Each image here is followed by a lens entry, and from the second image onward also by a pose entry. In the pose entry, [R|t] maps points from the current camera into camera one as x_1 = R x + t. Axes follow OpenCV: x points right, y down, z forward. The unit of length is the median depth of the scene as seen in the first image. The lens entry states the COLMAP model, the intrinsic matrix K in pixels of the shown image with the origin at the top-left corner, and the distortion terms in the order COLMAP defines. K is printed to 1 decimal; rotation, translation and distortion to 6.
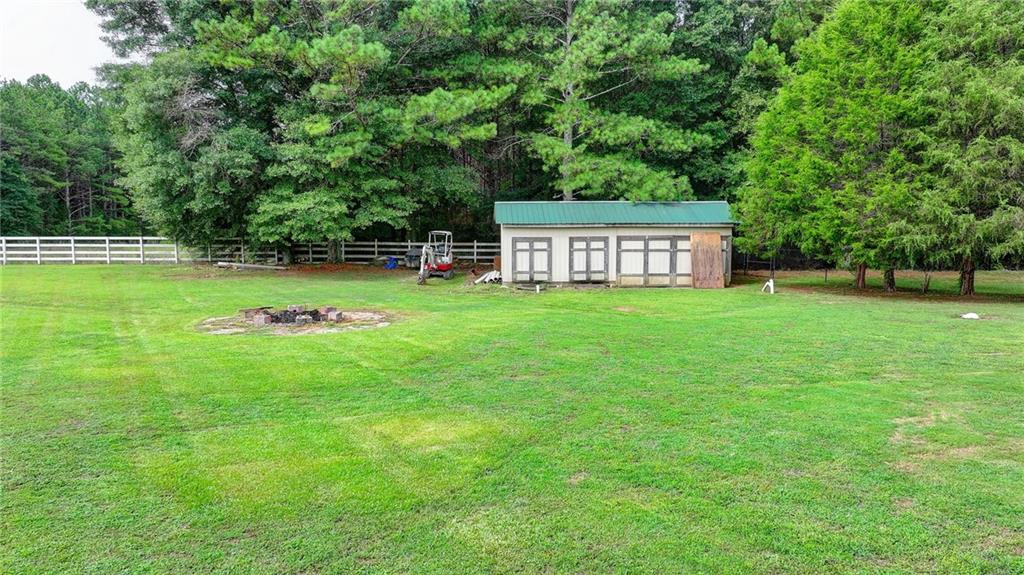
lens RADIAL K [[719.3, 0, 517.2], [0, 719.3, 284.2], [0, 0, 1]] dist [-0.003346, 0.019941]
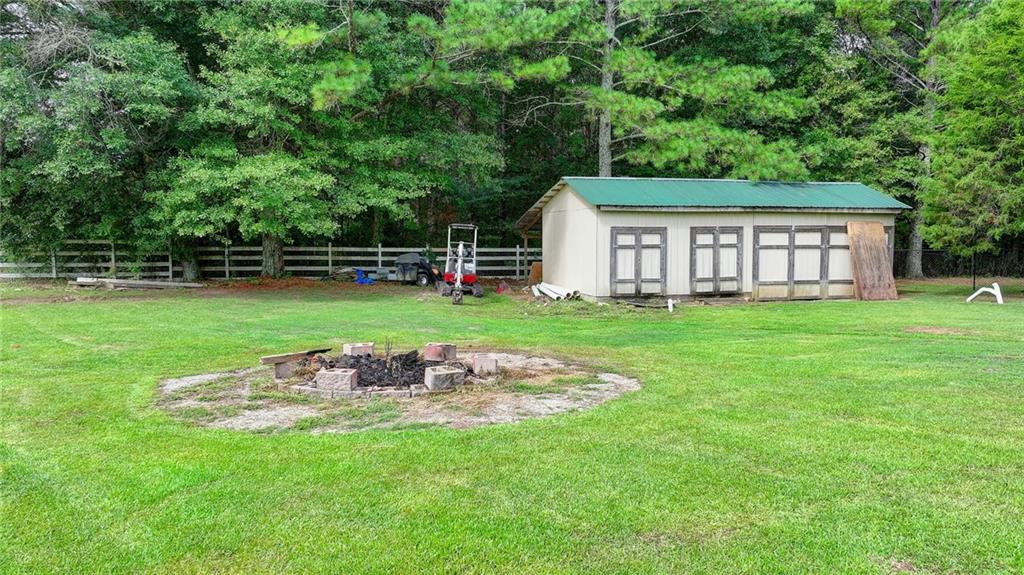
lens RADIAL K [[719.3, 0, 517.2], [0, 719.3, 284.2], [0, 0, 1]] dist [-0.003346, 0.019941]
pose [[0.972262, -0.015297, 0.233393, -0.237189], [0.024887, 0.998960, -0.038204, 0.008402], [-0.232565, 0.042953, 0.971632, 0.391447]]
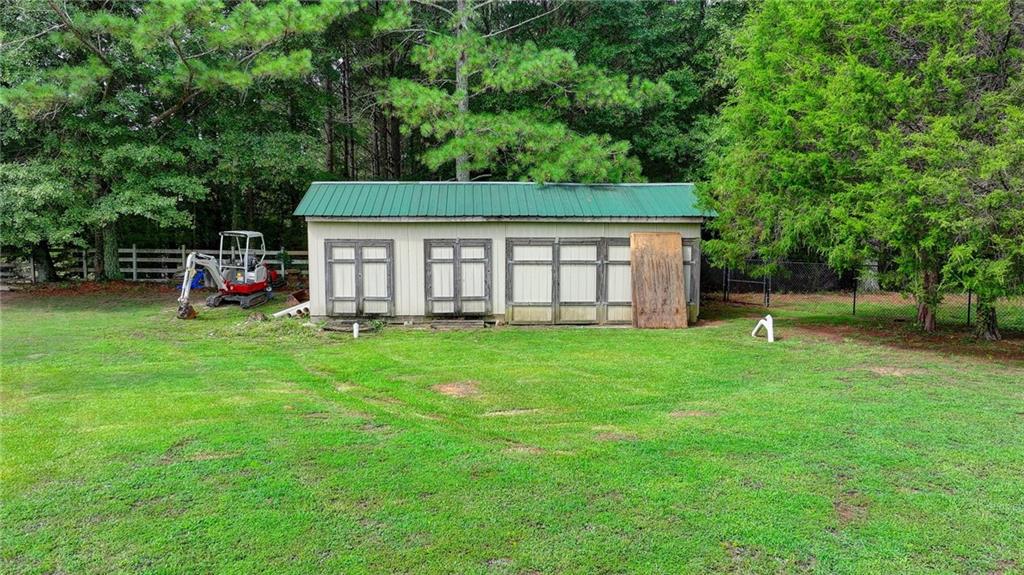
lens RADIAL K [[719.3, 0, 517.2], [0, 719.3, 284.2], [0, 0, 1]] dist [-0.003346, 0.019941]
pose [[0.999857, 0.002673, 0.016704, 0.137391], [-0.002356, 0.999817, -0.019003, -0.018046], [-0.016752, 0.018960, 0.999680, 0.410910]]
